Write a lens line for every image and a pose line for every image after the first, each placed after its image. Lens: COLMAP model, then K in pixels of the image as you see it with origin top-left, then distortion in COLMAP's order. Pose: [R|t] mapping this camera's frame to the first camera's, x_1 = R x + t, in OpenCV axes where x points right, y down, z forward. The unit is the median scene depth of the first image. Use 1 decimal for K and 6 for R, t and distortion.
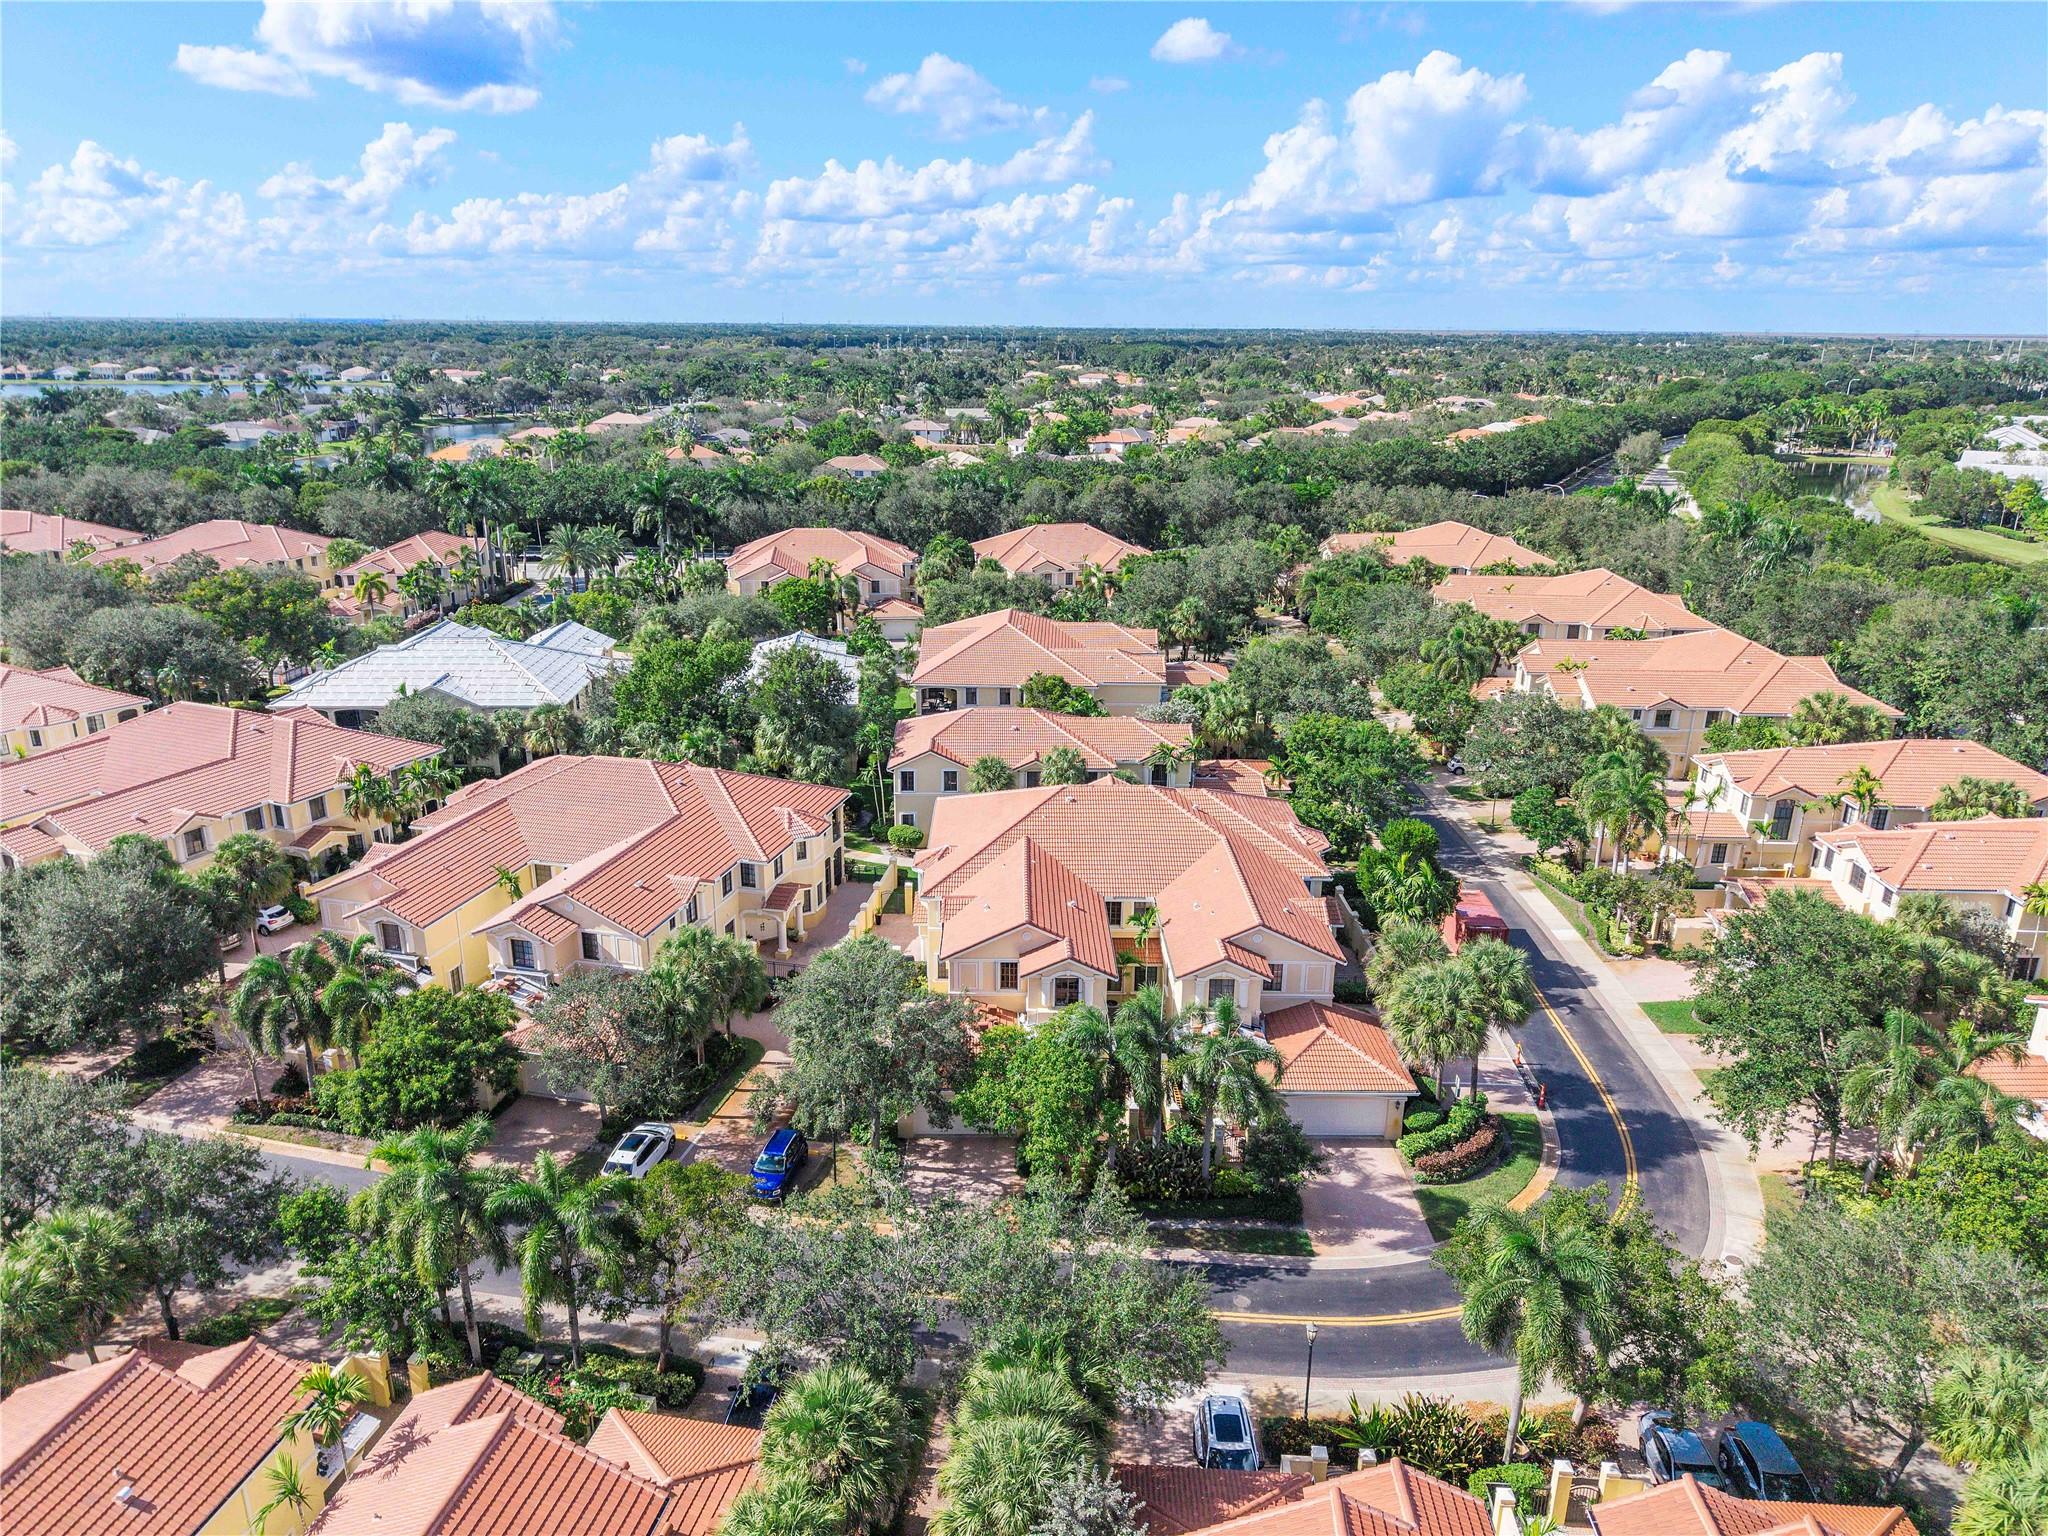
lens RADIAL K [[1426.5, 0, 1072.0], [0, 1426.5, 740.6], [0, 0, 1]] dist [0.004756, -0.008870]
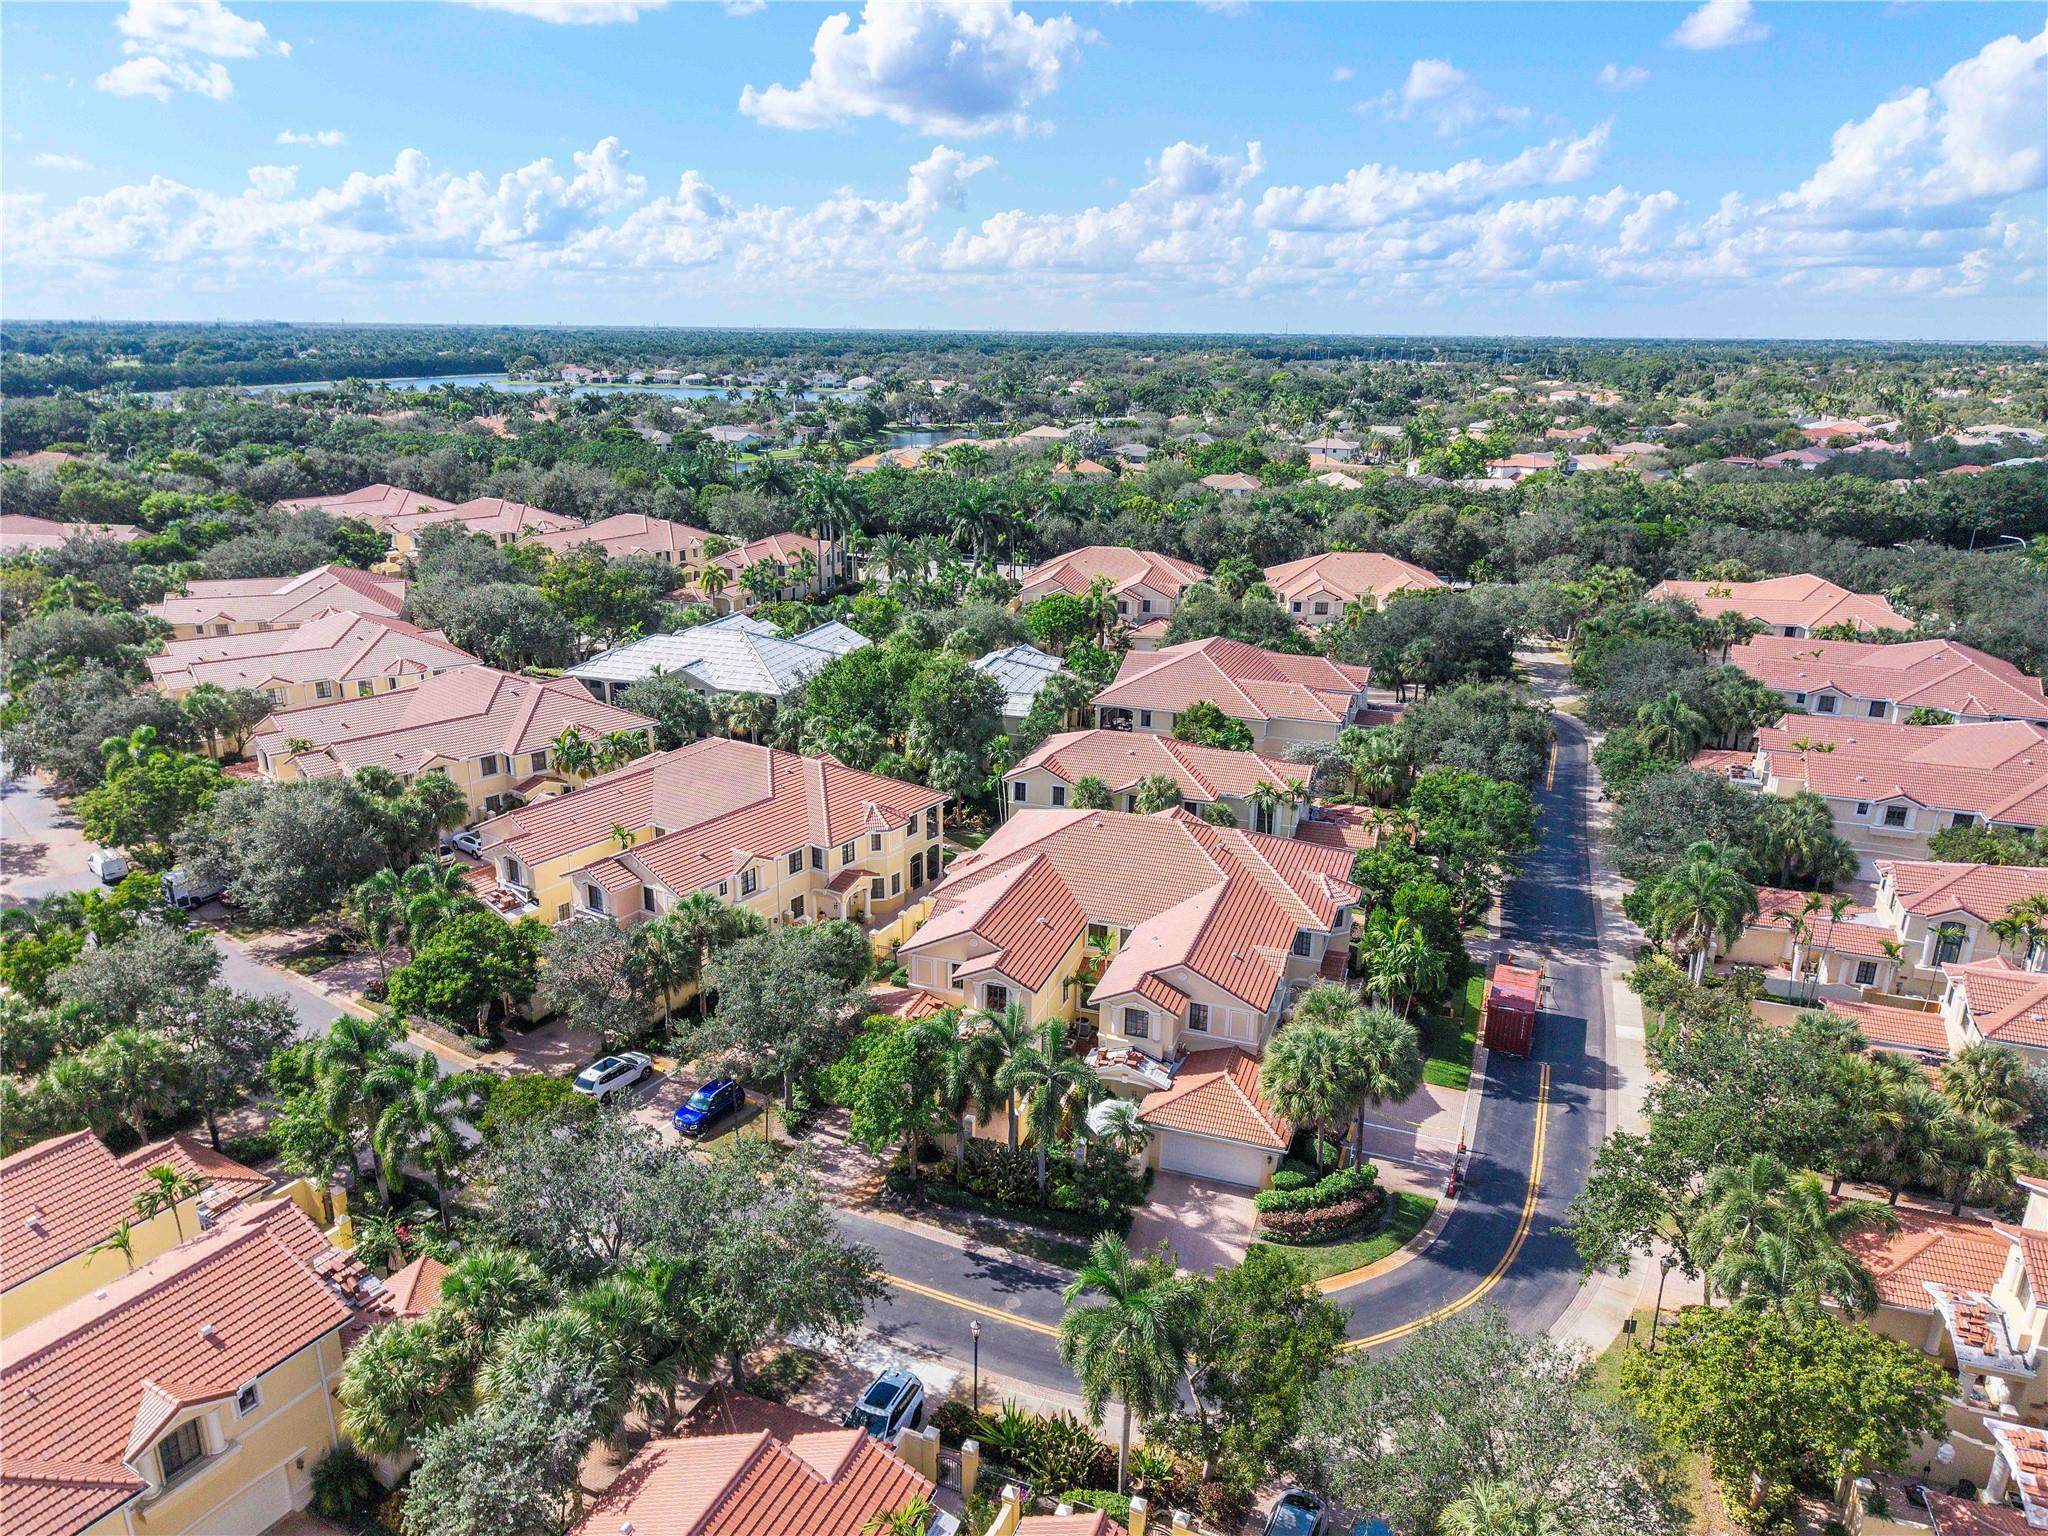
lens RADIAL K [[1456.5, 0, 1061.0], [0, 1456.5, 765.3], [0, 0, 1]] dist [0.009829, -0.002844]
pose [[0.937155, 0.100022, -0.334270, 0.199695], [-0.098445, 0.994906, 0.021700, -0.013069], [0.334738, 0.012571, 0.942227, -0.005906]]
